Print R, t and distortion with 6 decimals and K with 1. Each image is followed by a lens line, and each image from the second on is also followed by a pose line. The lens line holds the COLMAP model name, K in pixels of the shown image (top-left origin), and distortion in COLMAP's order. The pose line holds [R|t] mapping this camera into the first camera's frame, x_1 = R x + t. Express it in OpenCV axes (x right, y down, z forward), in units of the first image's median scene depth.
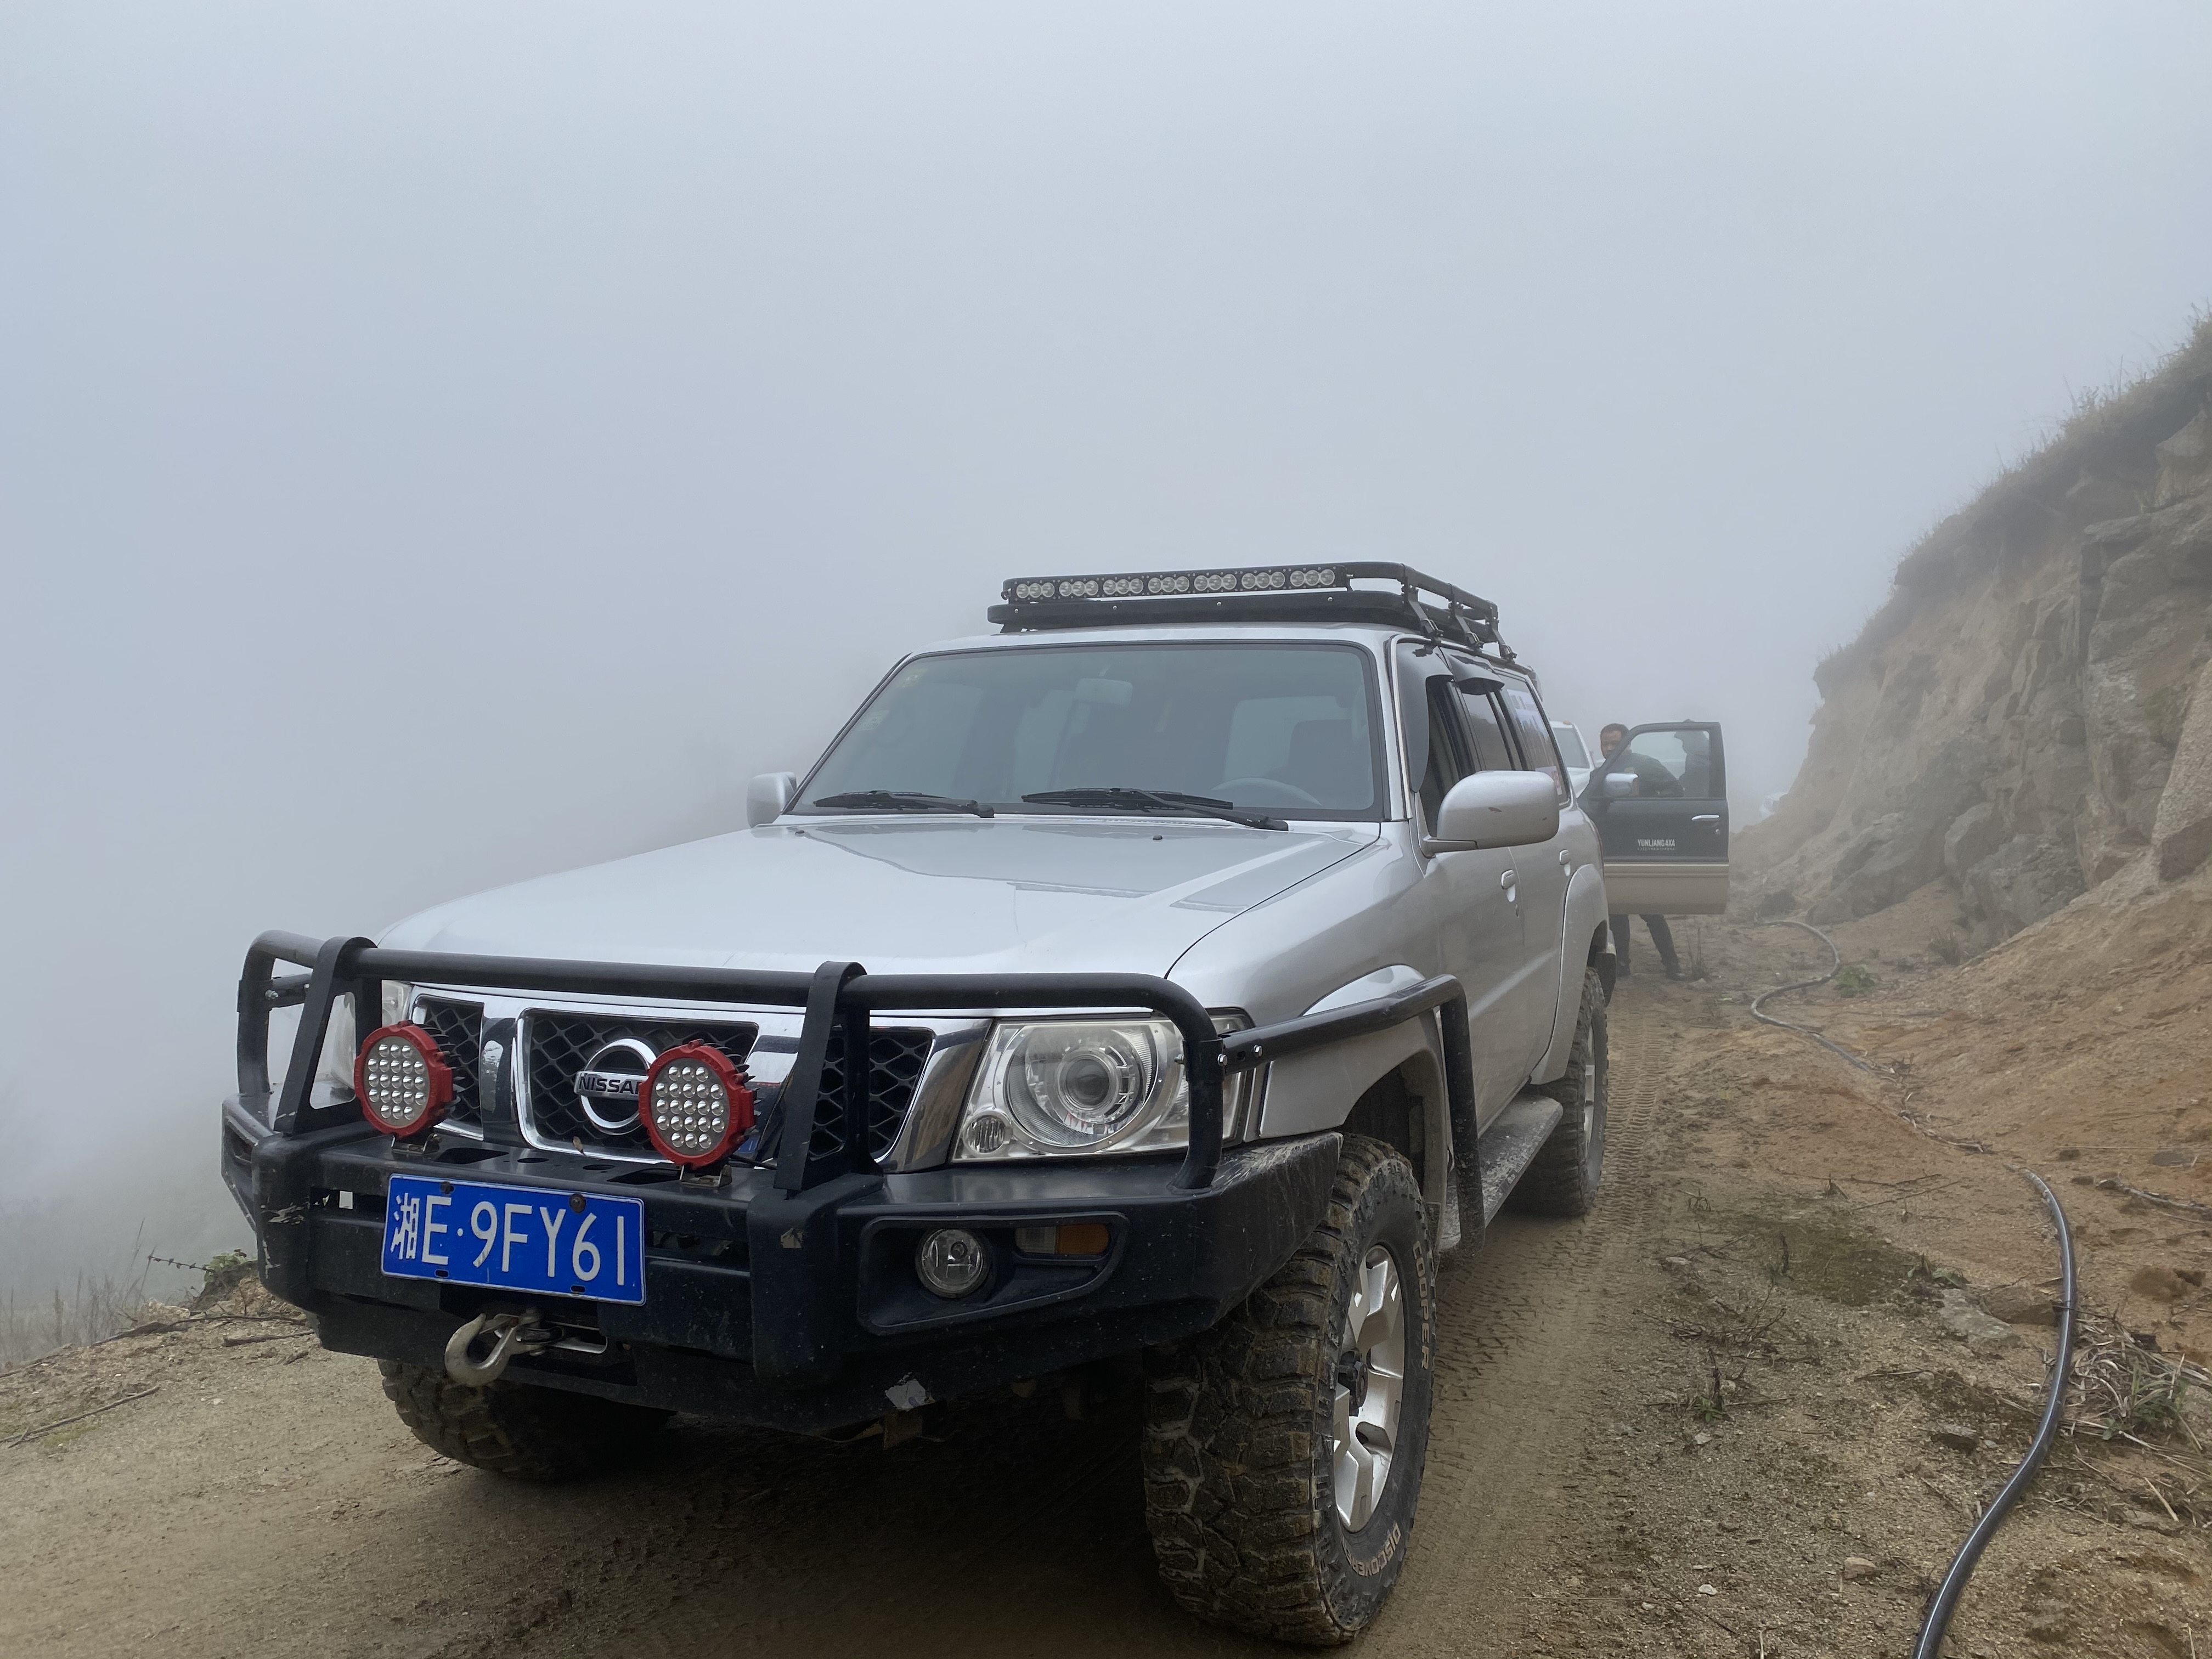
lens RADIAL K [[1693.8, 0, 1104.5], [0, 1693.8, 823.9], [0, 0, 1]] dist [-0.000279, 0.006156]
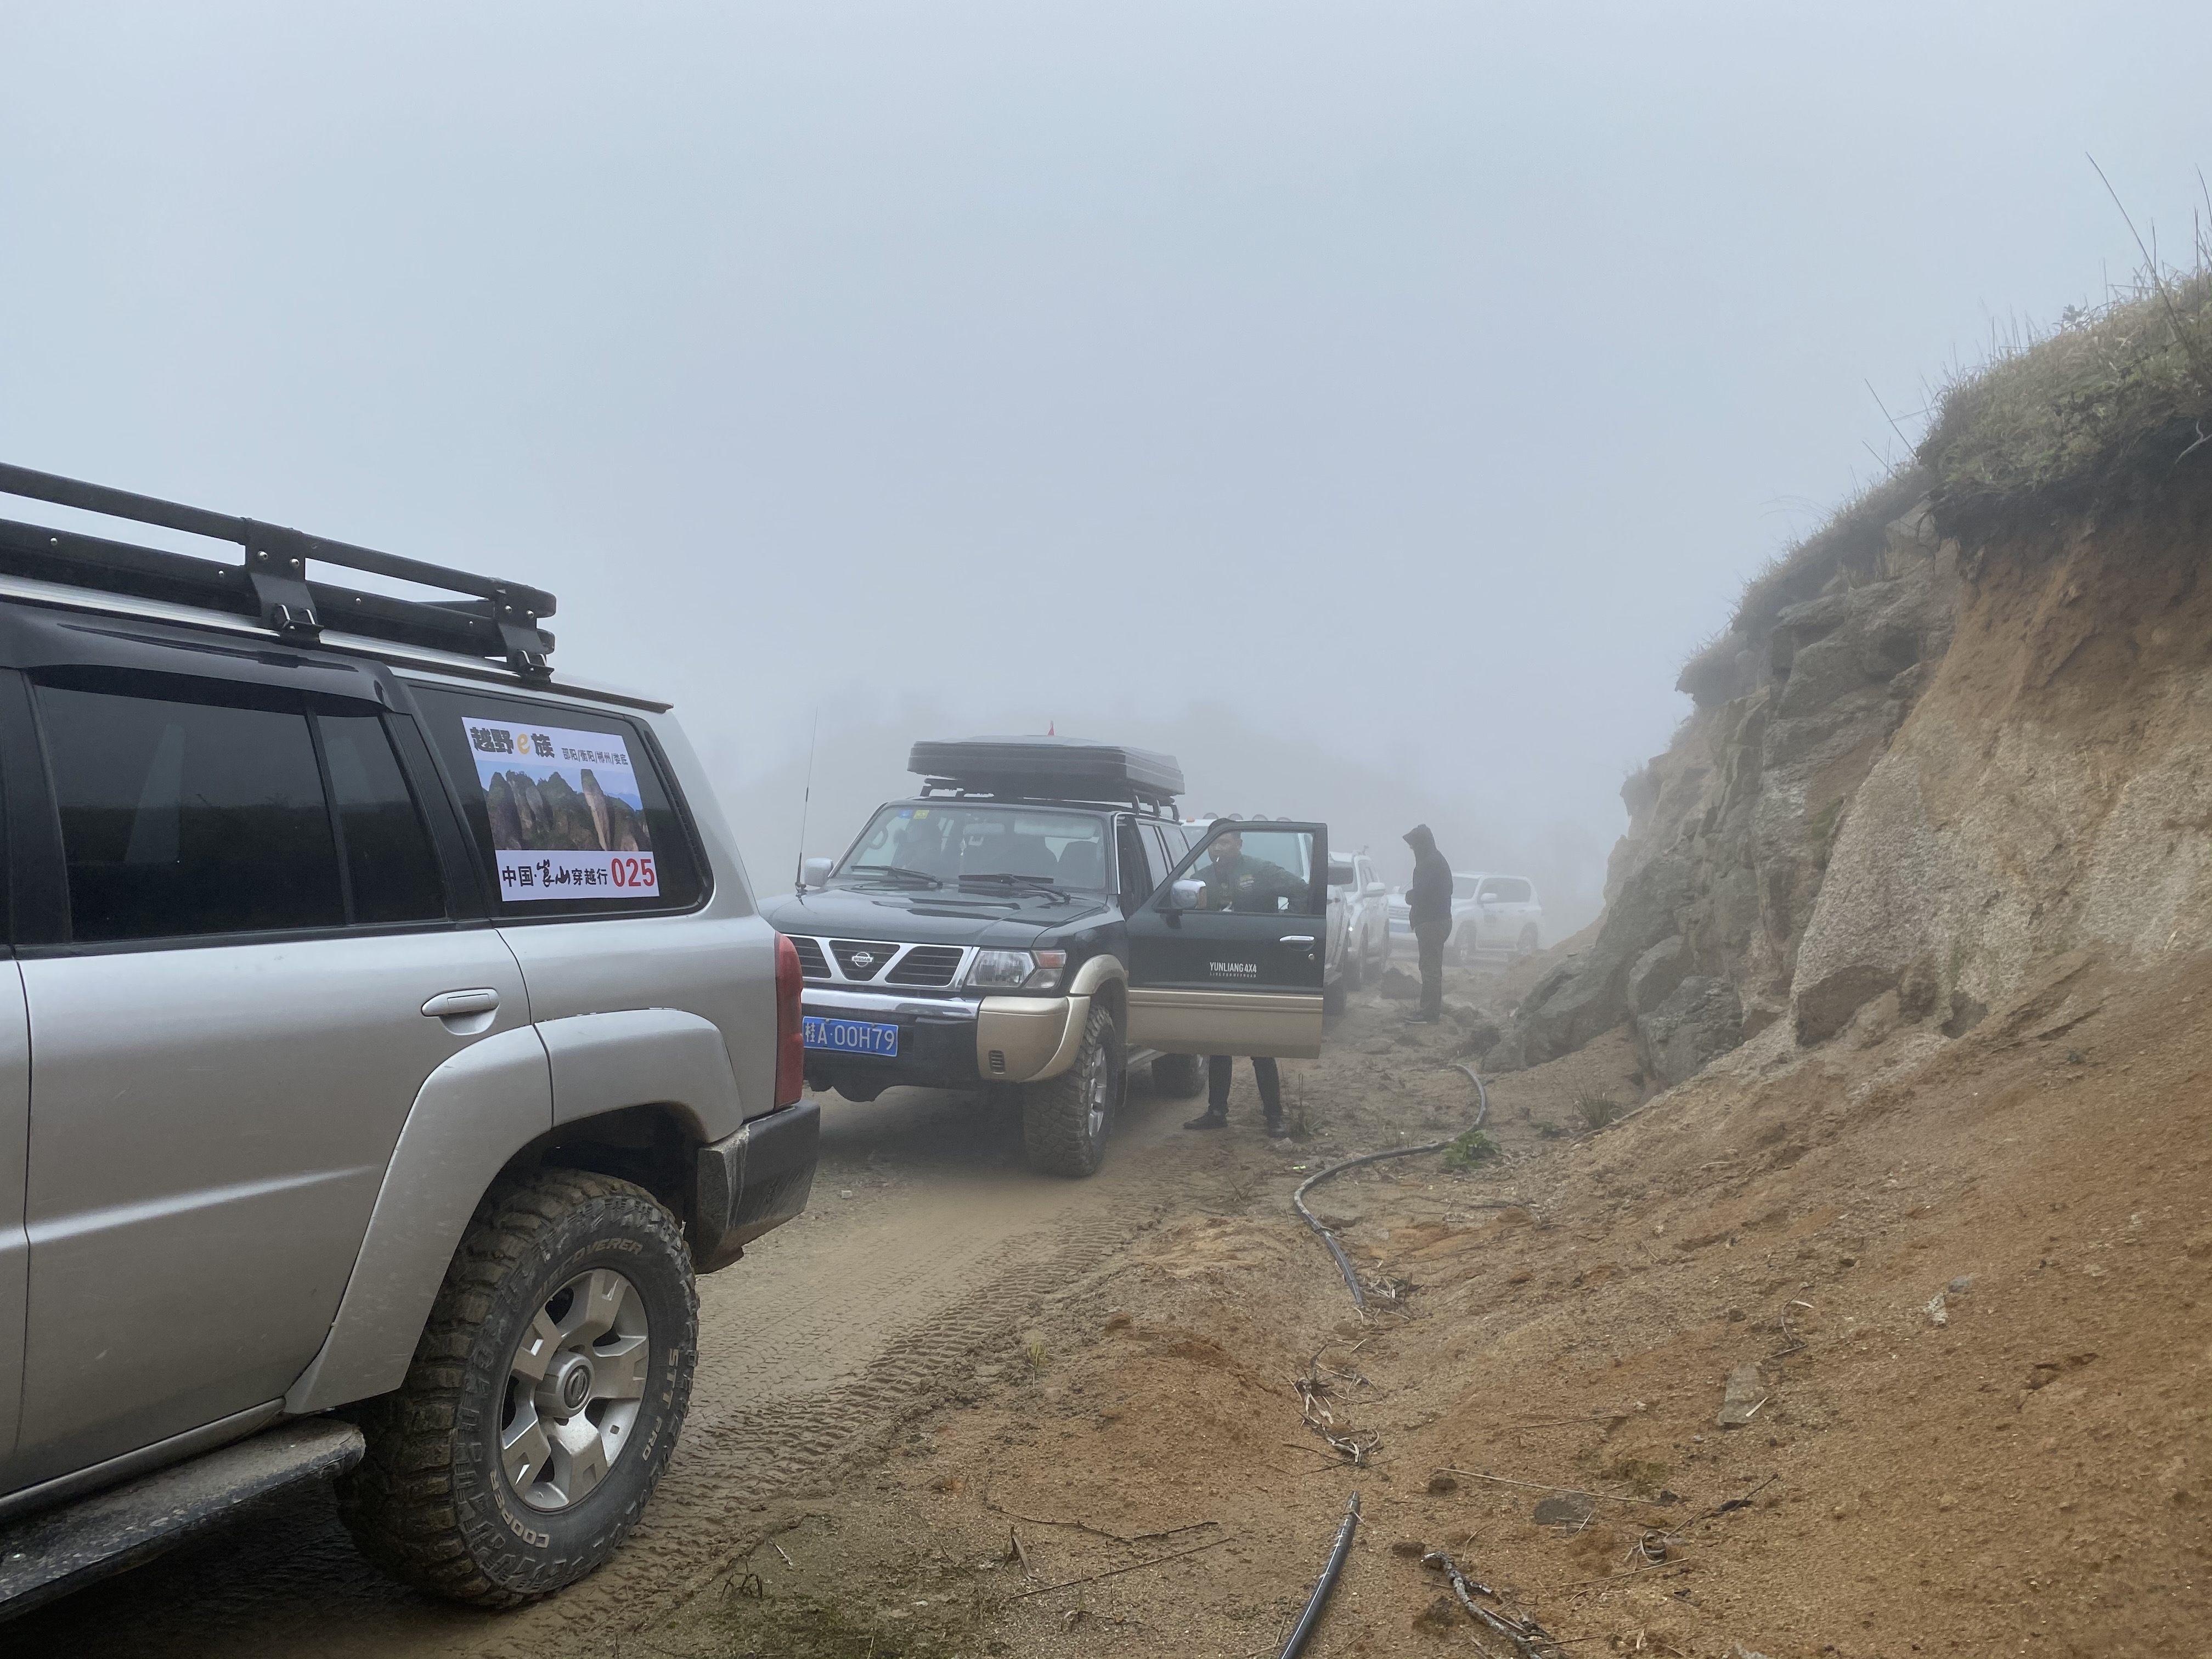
lens RADIAL K [[1693.8, 0, 1108.6], [0, 1693.8, 834.6], [0, 0, 1]] dist [-0.000279, 0.006156]
pose [[0.998135, 0.045372, 0.040843, 0.235939], [-0.043289, 0.997785, -0.050503, -0.008858], [-0.043044, 0.048641, 0.997888, 0.202321]]
